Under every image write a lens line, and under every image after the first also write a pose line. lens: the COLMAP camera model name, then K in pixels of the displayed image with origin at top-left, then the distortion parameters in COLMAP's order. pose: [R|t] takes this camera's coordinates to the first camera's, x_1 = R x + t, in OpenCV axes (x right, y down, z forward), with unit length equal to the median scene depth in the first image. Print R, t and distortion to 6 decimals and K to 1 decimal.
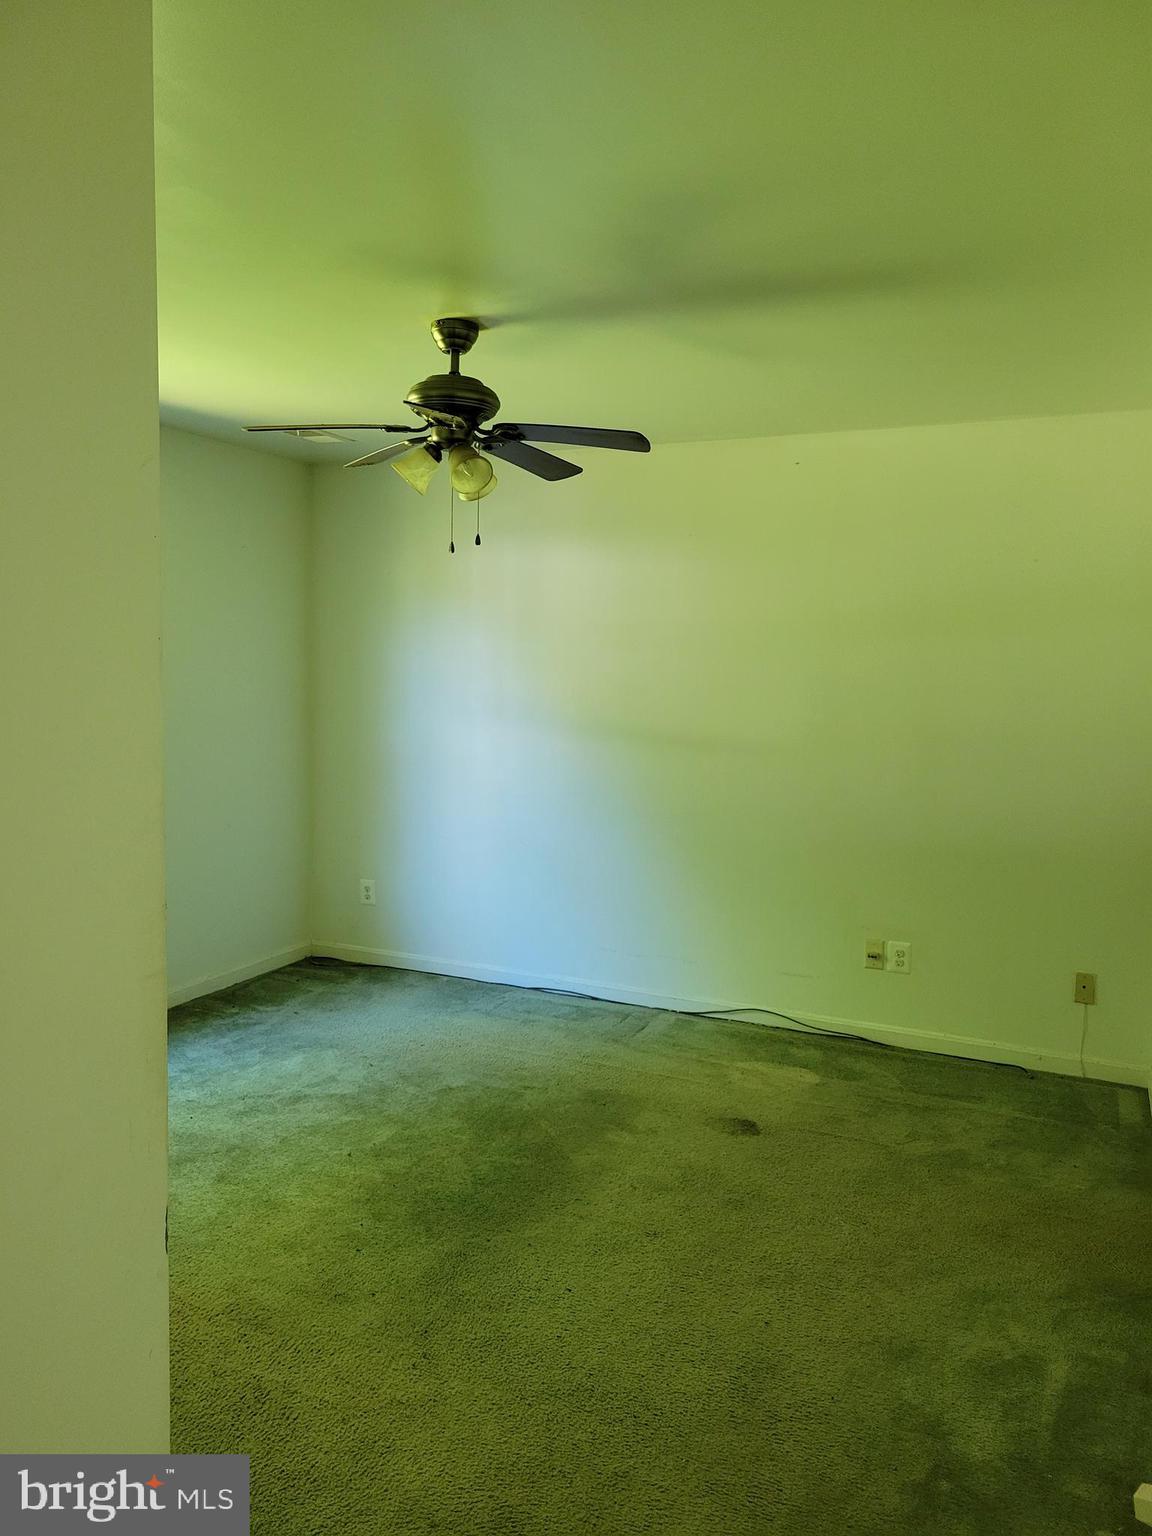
lens RADIAL K [[1167.2, 0, 562.4], [0, 1167.2, 768.1], [0, 0, 1]] dist [0.049740, -0.047171]
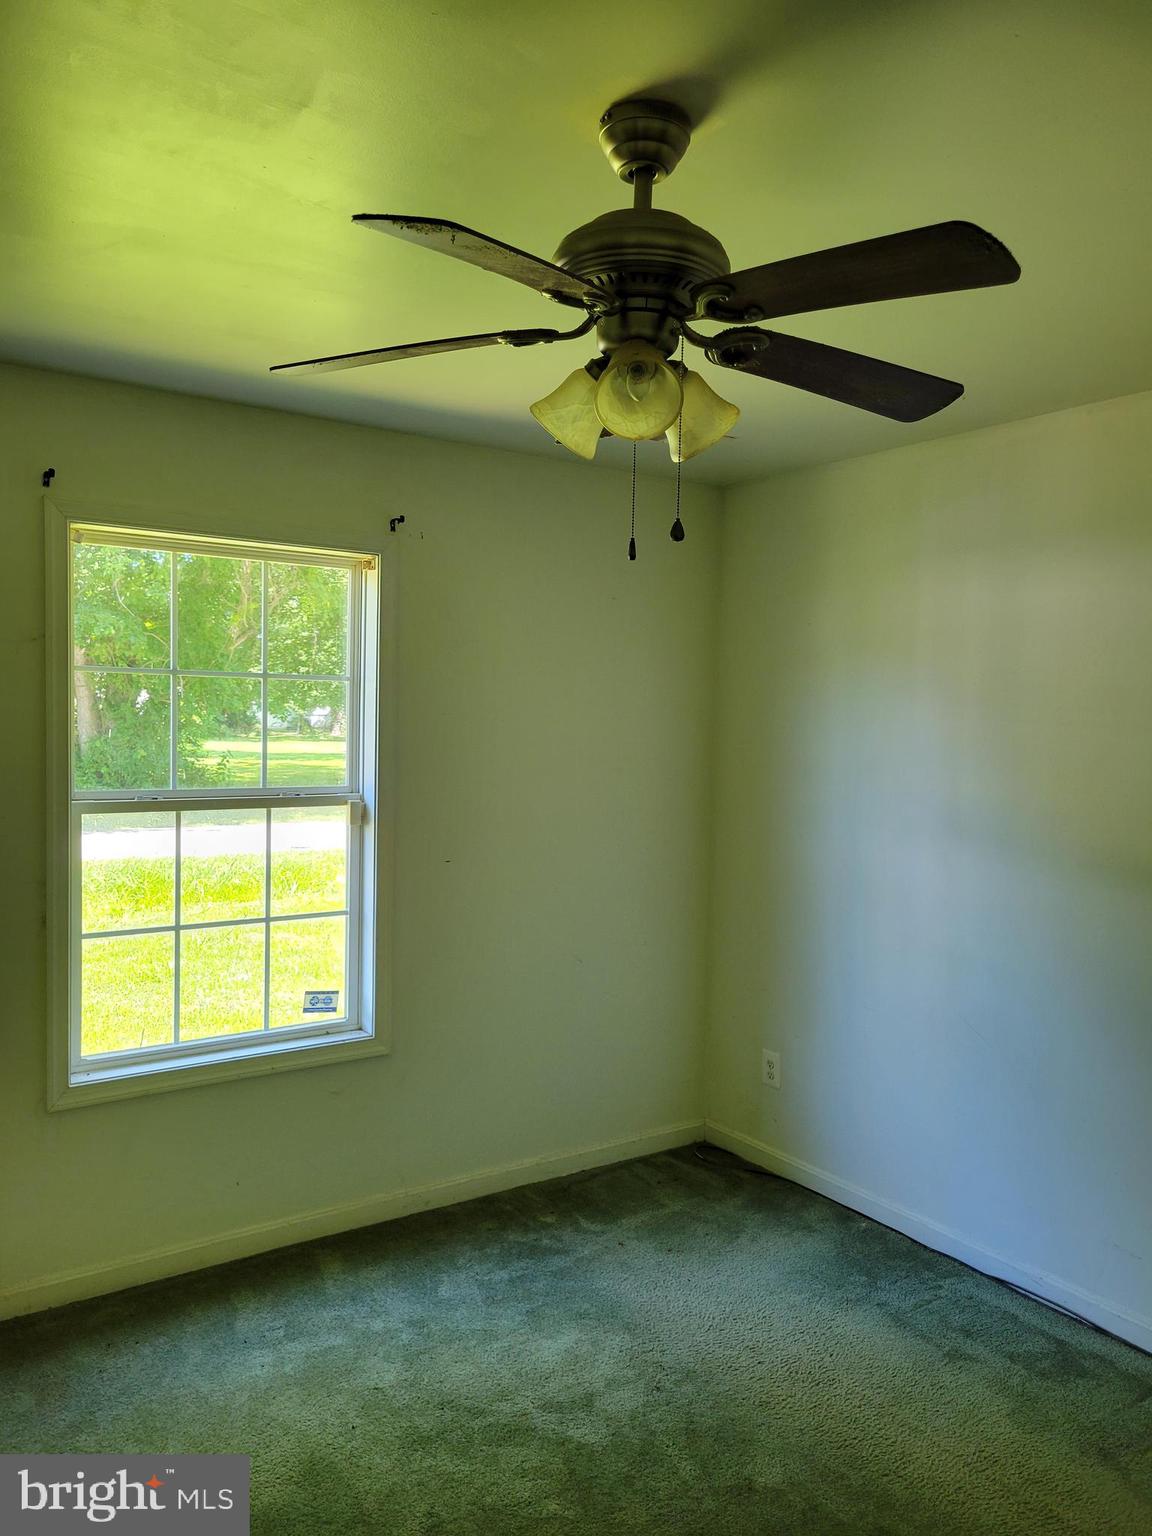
lens RADIAL K [[1154.1, 0, 574.9], [0, 1154.1, 777.6], [0, 0, 1]] dist [0.104499, -0.072533]
pose [[0.862241, 0.028030, -0.505721, 0.100736], [-0.056452, 0.997565, -0.040959, -0.042475], [0.503342, 0.063866, 0.861724, 0.363263]]
